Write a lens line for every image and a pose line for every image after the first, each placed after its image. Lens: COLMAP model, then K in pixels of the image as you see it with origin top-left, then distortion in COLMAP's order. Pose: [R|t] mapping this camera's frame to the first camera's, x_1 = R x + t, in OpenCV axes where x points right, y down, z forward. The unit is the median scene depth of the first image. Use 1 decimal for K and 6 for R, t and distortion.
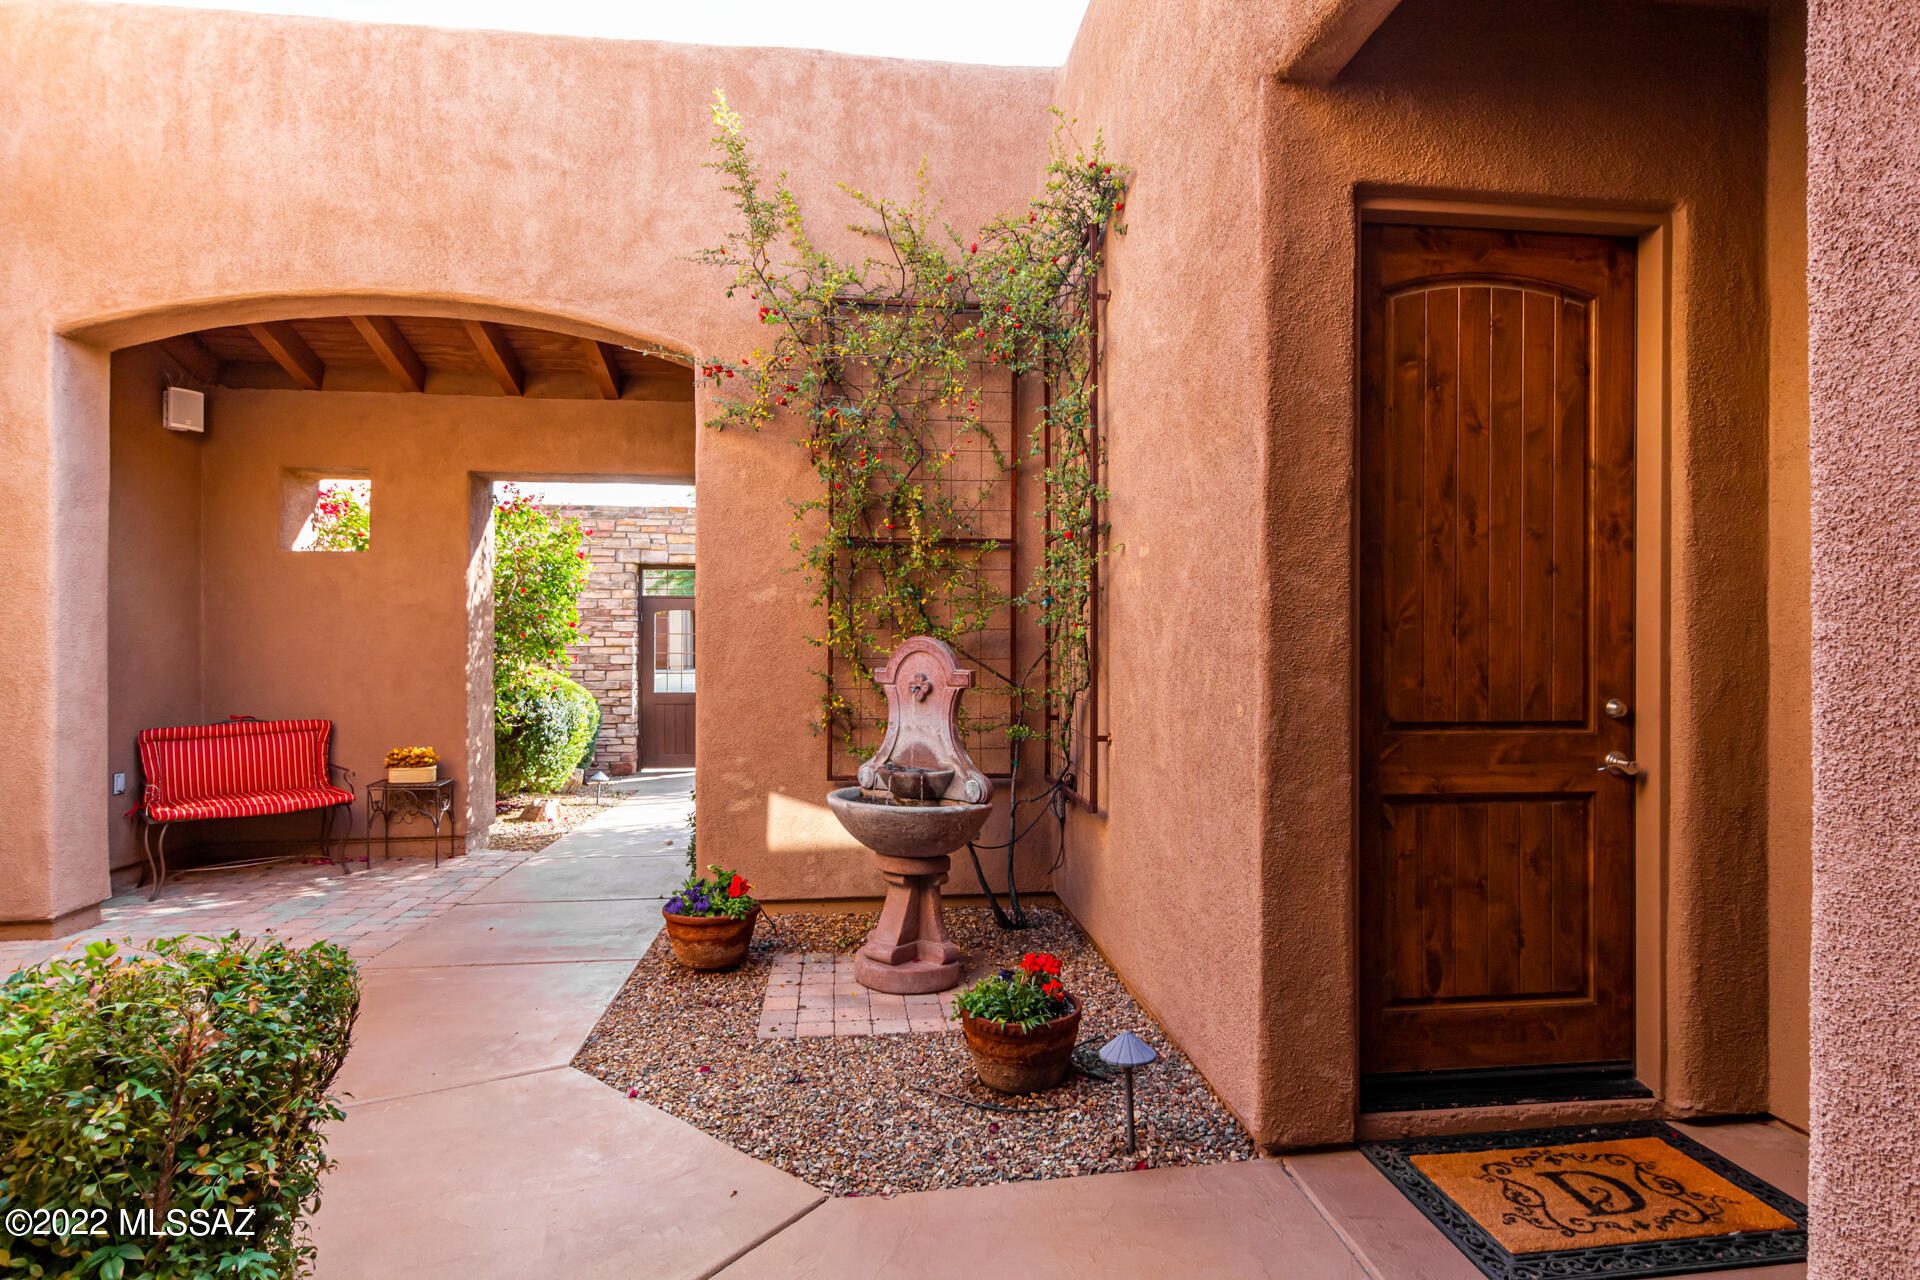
lens RADIAL K [[976.8, 0, 959.7], [0, 976.8, 643.5], [0, 0, 1]] dist [0.002795, -0.001218]
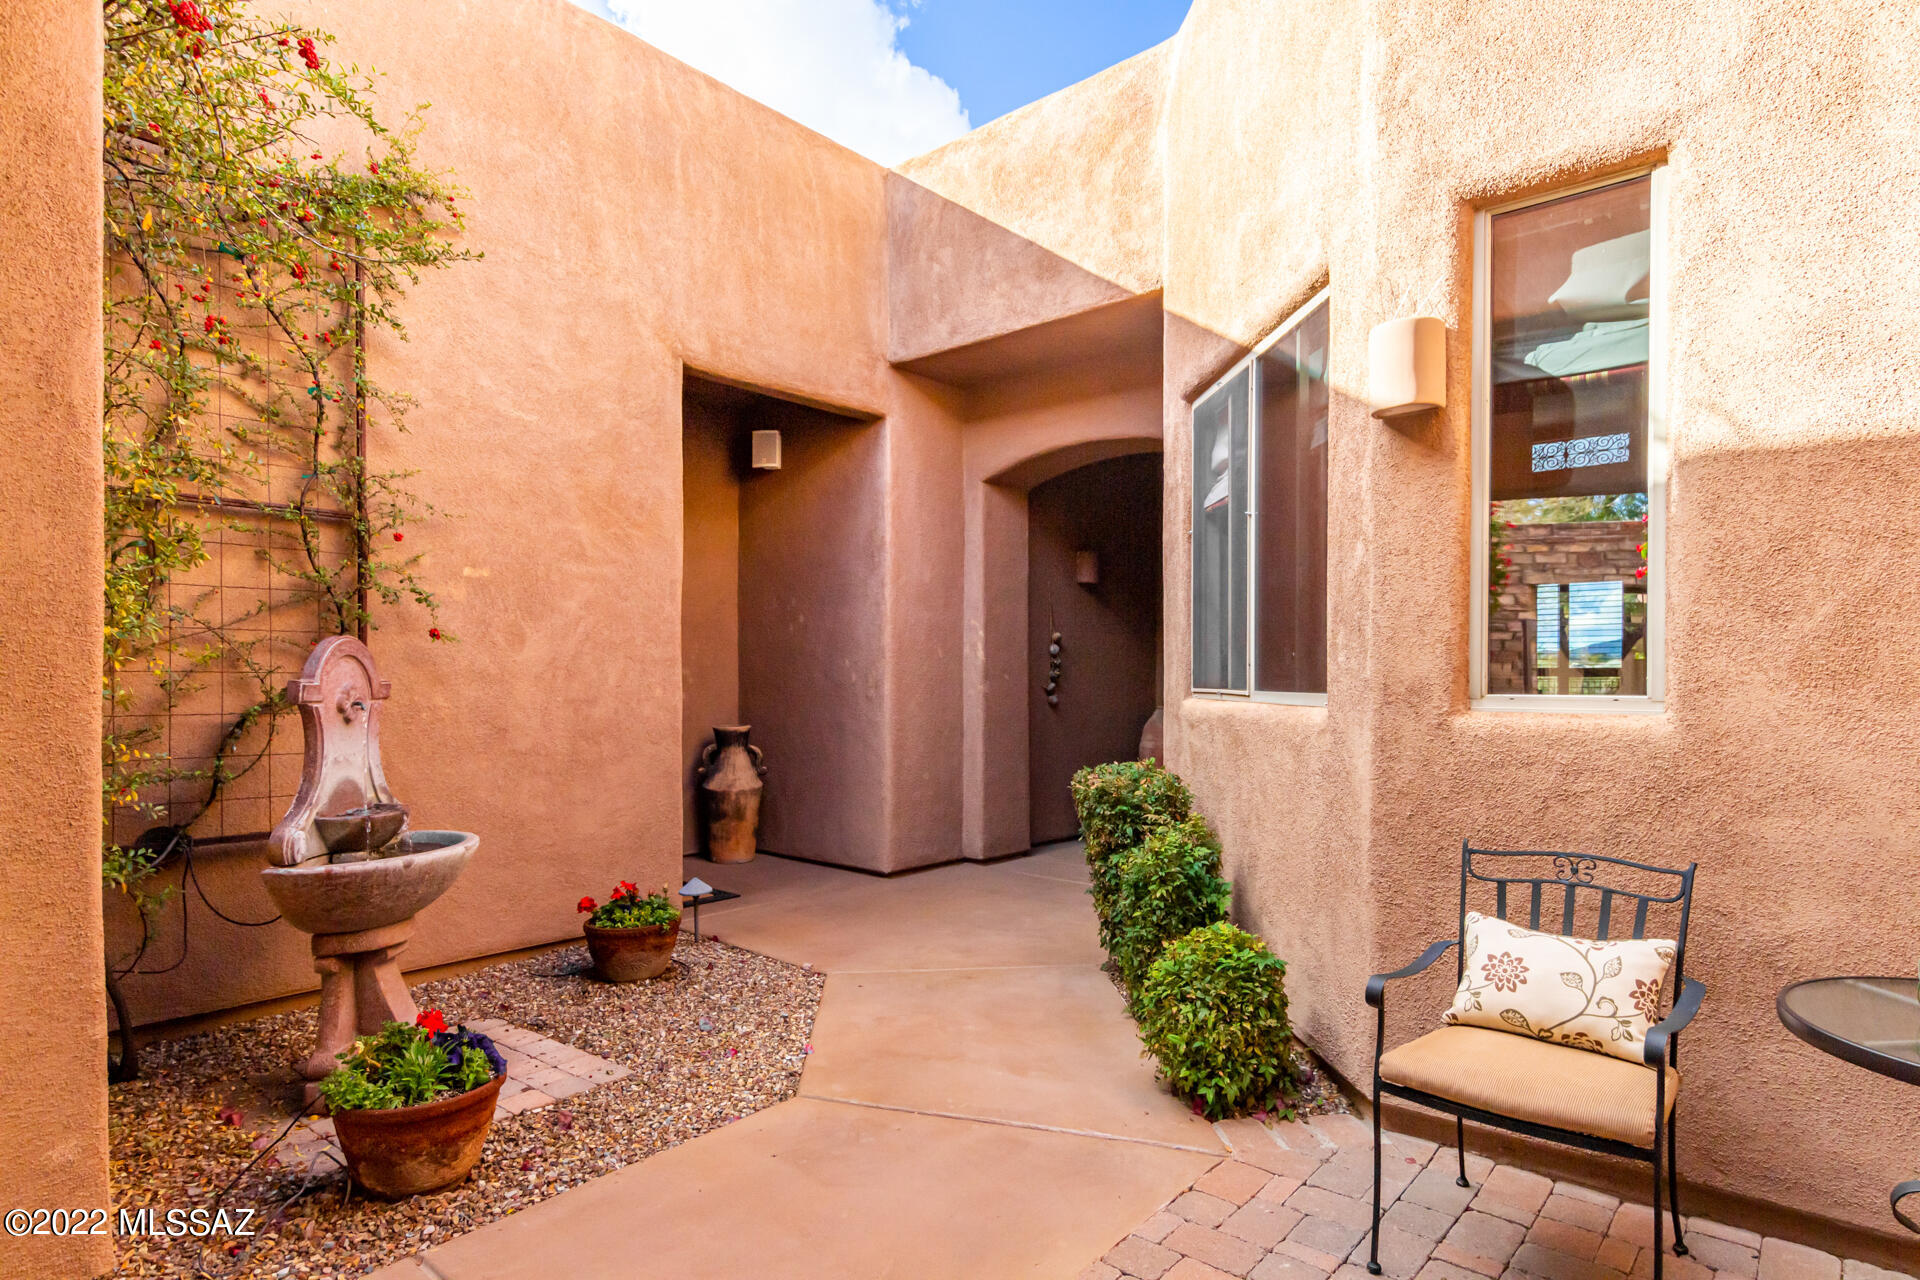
lens RADIAL K [[1045.1, 0, 959.3], [0, 1045.1, 653.4], [0, 0, 1]] dist [-0.000740, -0.000048]
pose [[-0.667933, 0.009250, 0.744164, -0.836533], [0.002701, 0.999946, -0.010005, 0.011747], [-0.744216, -0.004673, -0.667922, 1.039872]]
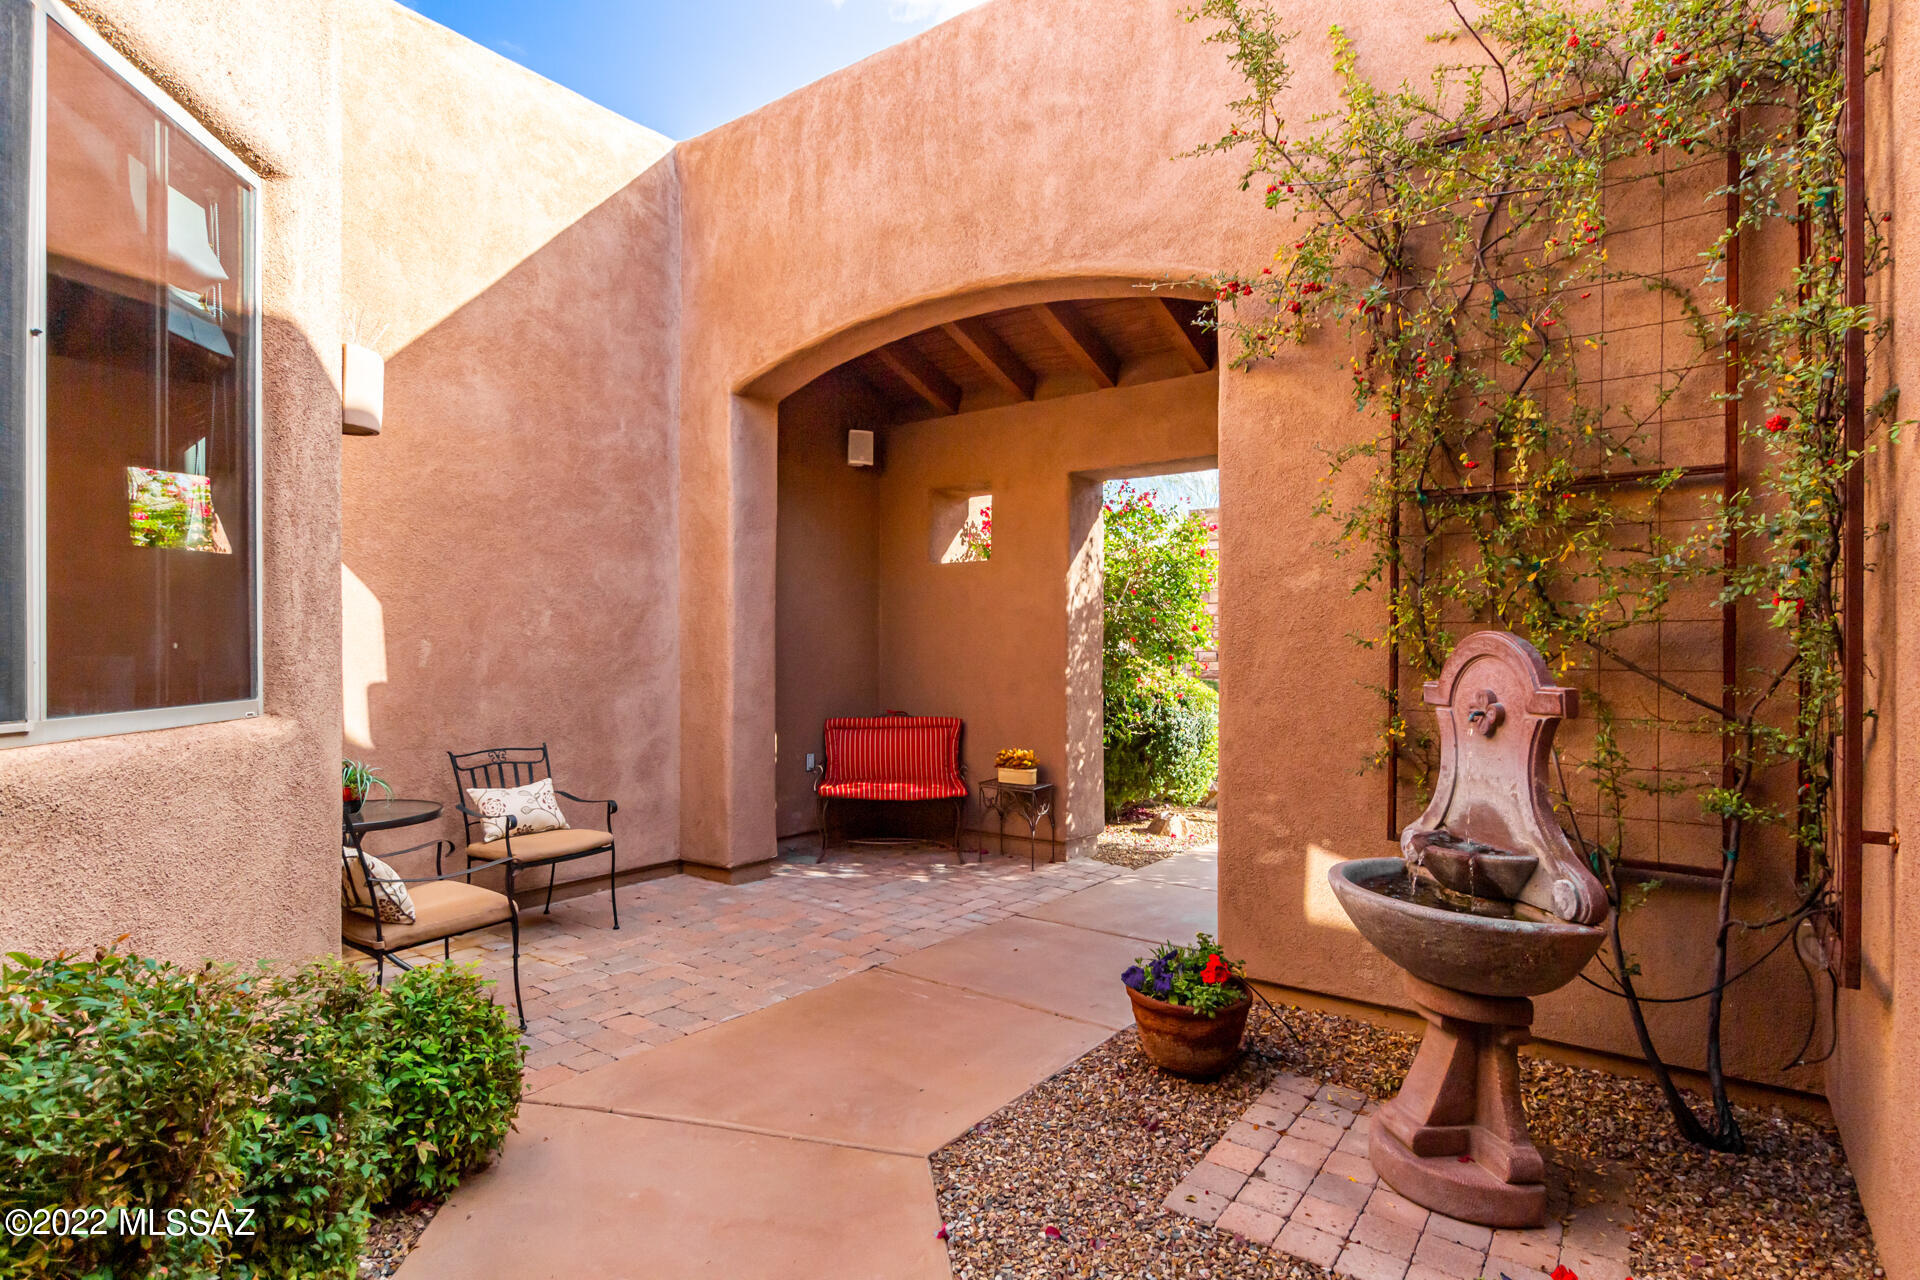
lens RADIAL K [[976.8, 0, 956.9], [0, 976.8, 651.3], [0, 0, 1]] dist [0.002795, -0.001218]
pose [[0.736019, 0.003560, -0.676951, 0.113387], [-0.005007, 0.999987, -0.000186, 0.006388], [0.676942, 0.003526, 0.736028, 0.276866]]
